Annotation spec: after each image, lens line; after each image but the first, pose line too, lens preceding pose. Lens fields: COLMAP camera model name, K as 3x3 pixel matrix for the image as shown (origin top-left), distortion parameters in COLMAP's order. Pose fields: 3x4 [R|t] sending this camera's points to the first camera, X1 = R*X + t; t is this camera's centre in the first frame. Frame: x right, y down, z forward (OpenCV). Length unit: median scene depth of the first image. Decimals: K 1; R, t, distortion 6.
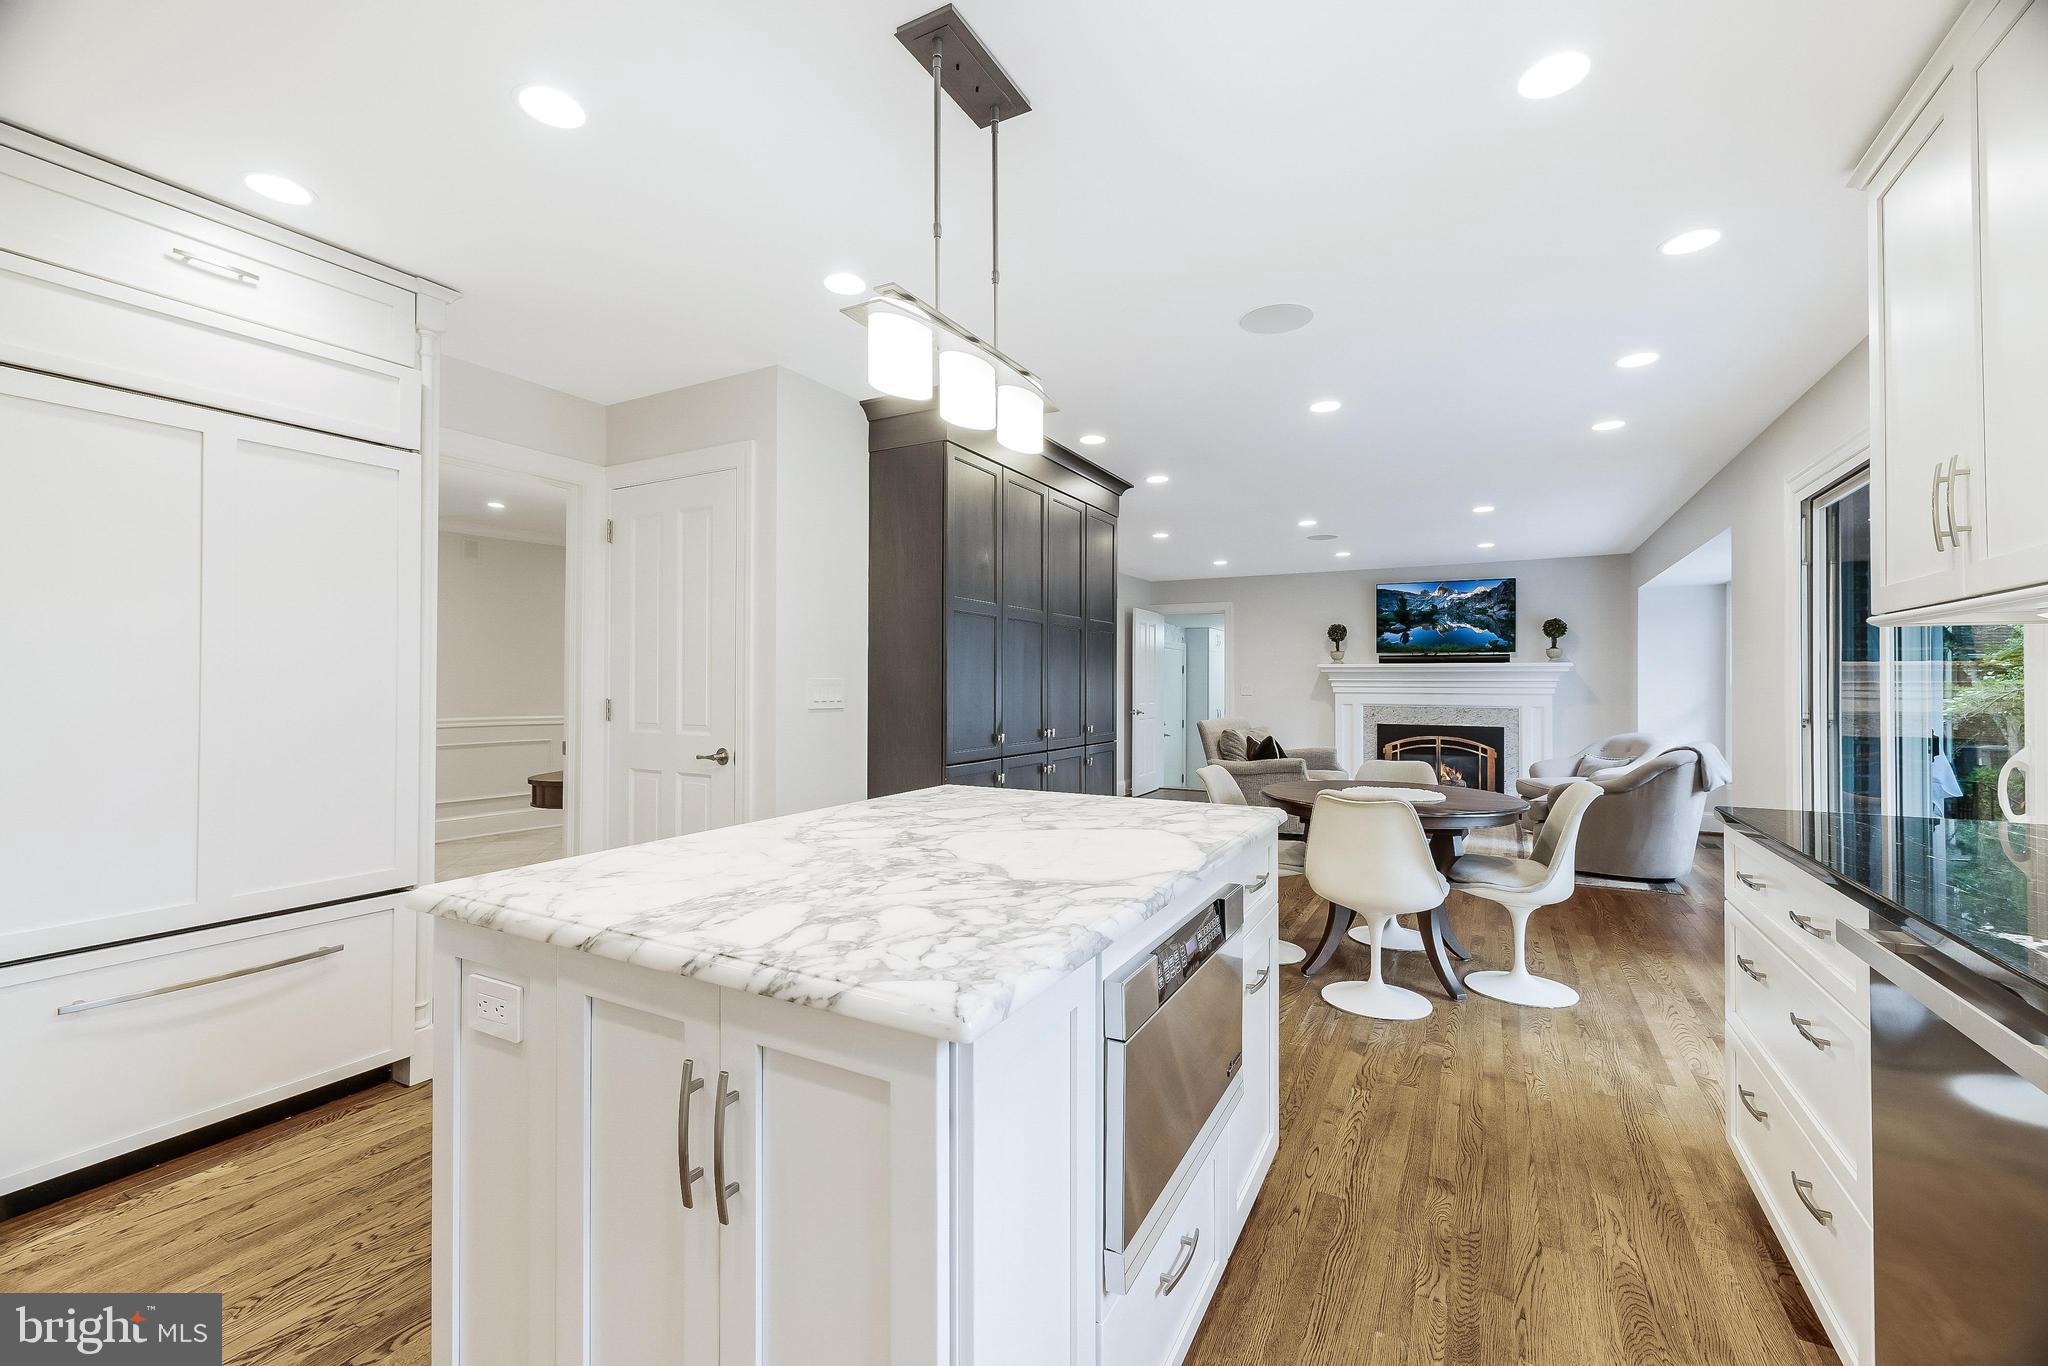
lens RADIAL K [[859.4, 0, 1028.2], [0, 859.4, 678.4], [0, 0, 1]] dist [0.000963, 0.000708]
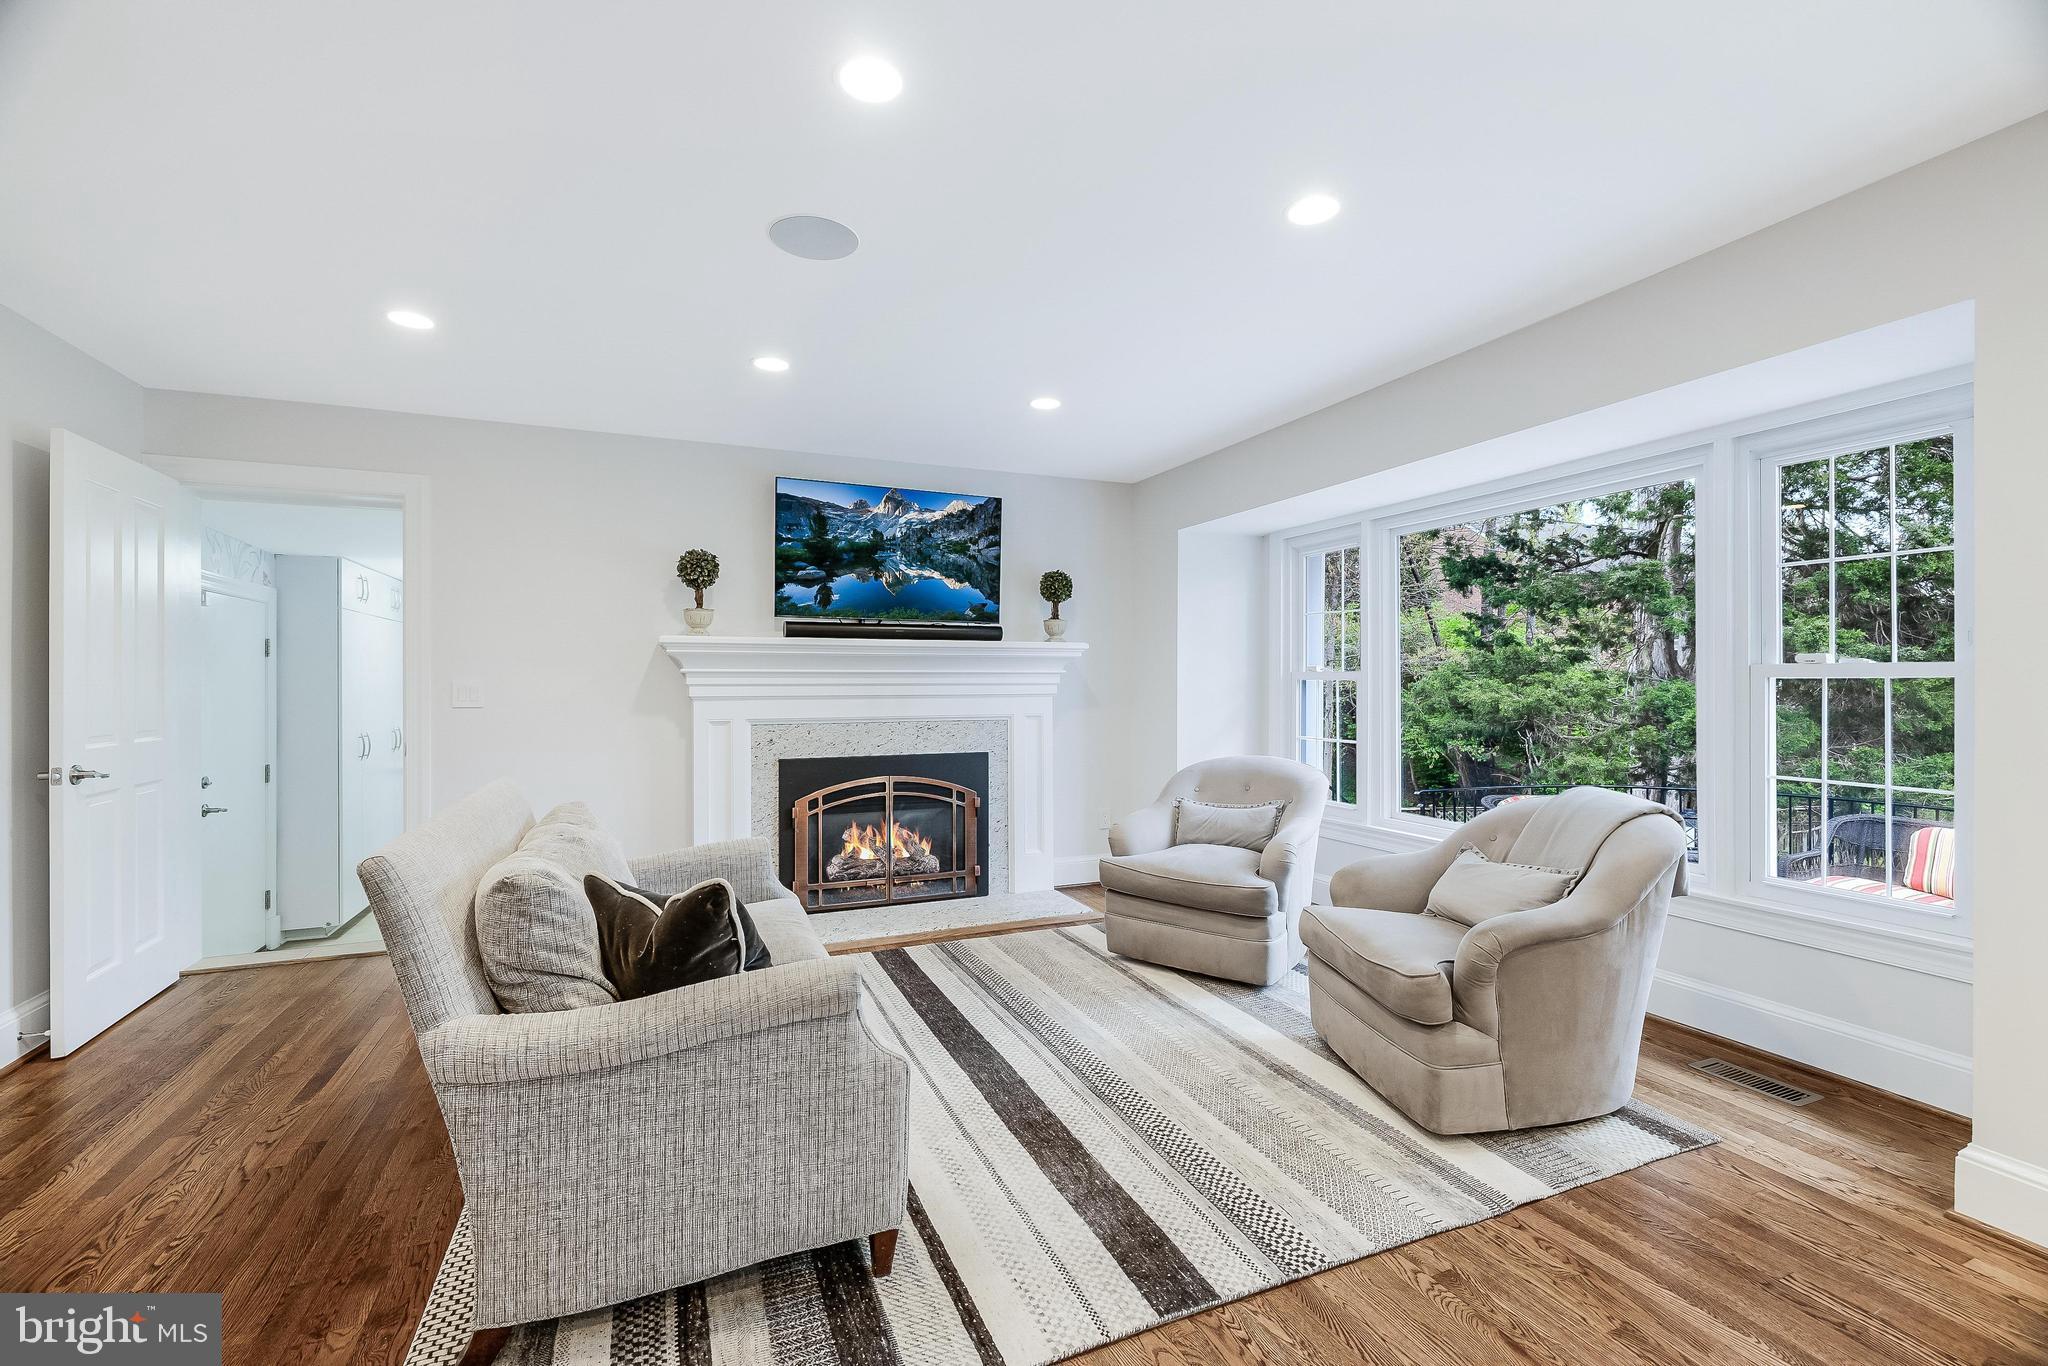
lens RADIAL K [[859.4, 0, 1012.6], [0, 859.4, 683.9], [0, 0, 1]] dist [0.000963, 0.000708]
pose [[0.629290, -0.010495, 0.777100, 0.113386], [-0.000945, 0.999898, 0.014269, 0.002070], [-0.777170, -0.009713, 0.629216, 0.624897]]
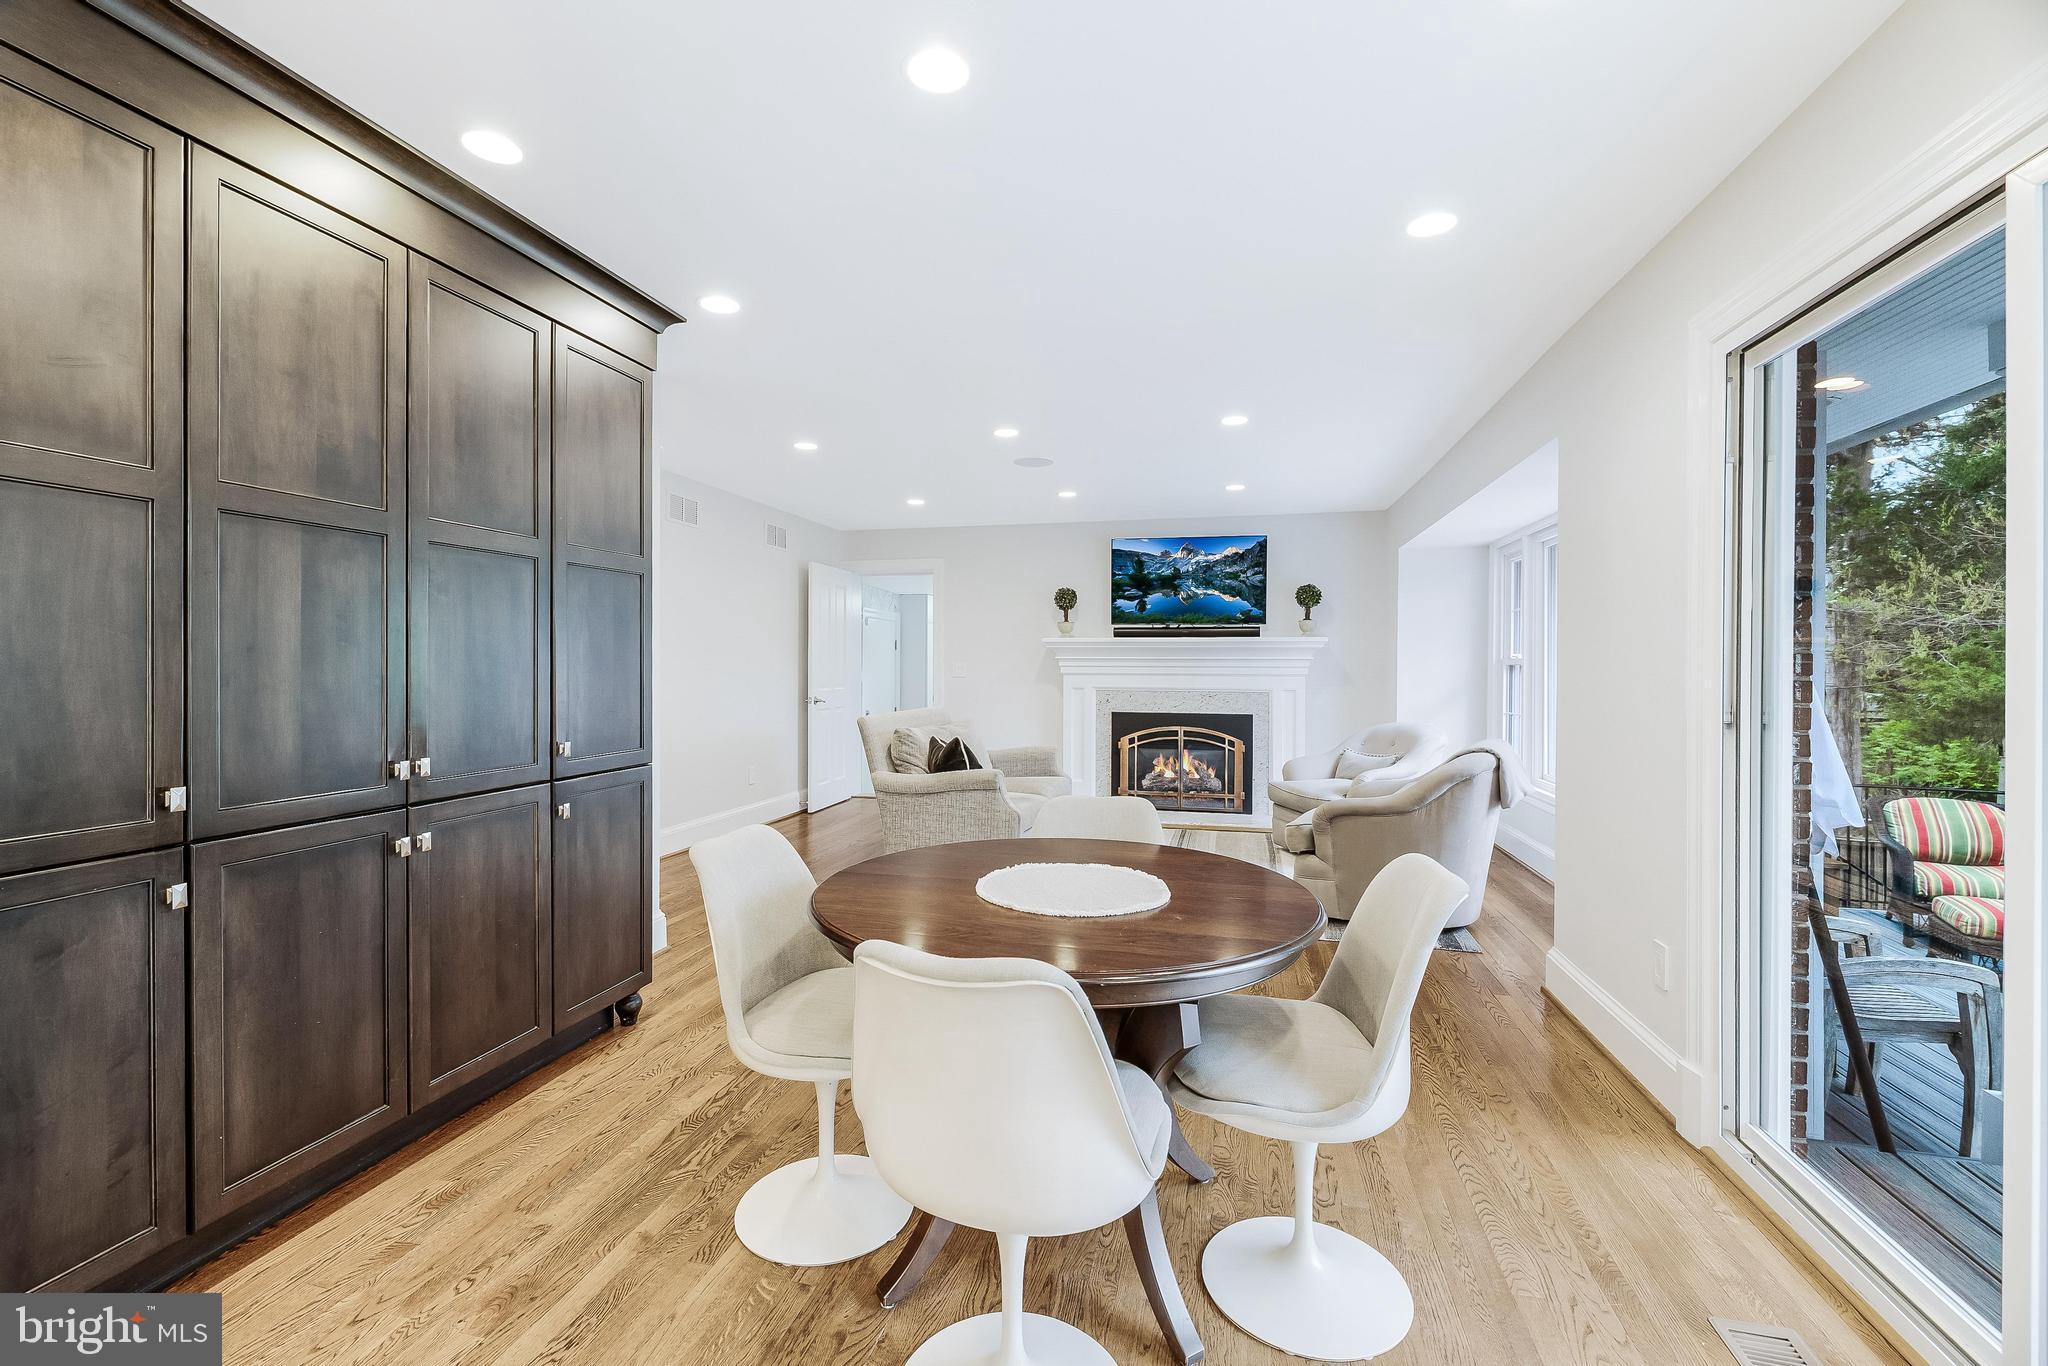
lens RADIAL K [[885.5, 0, 1029.5], [0, 885.5, 679.0], [0, 0, 1]] dist [-0.000323, -0.000653]
pose [[0.964578, -0.005830, 0.263732, 0.118561], [-0.000647, 0.999700, 0.024465, 0.001208], [-0.263796, -0.023769, 0.964286, 0.230668]]
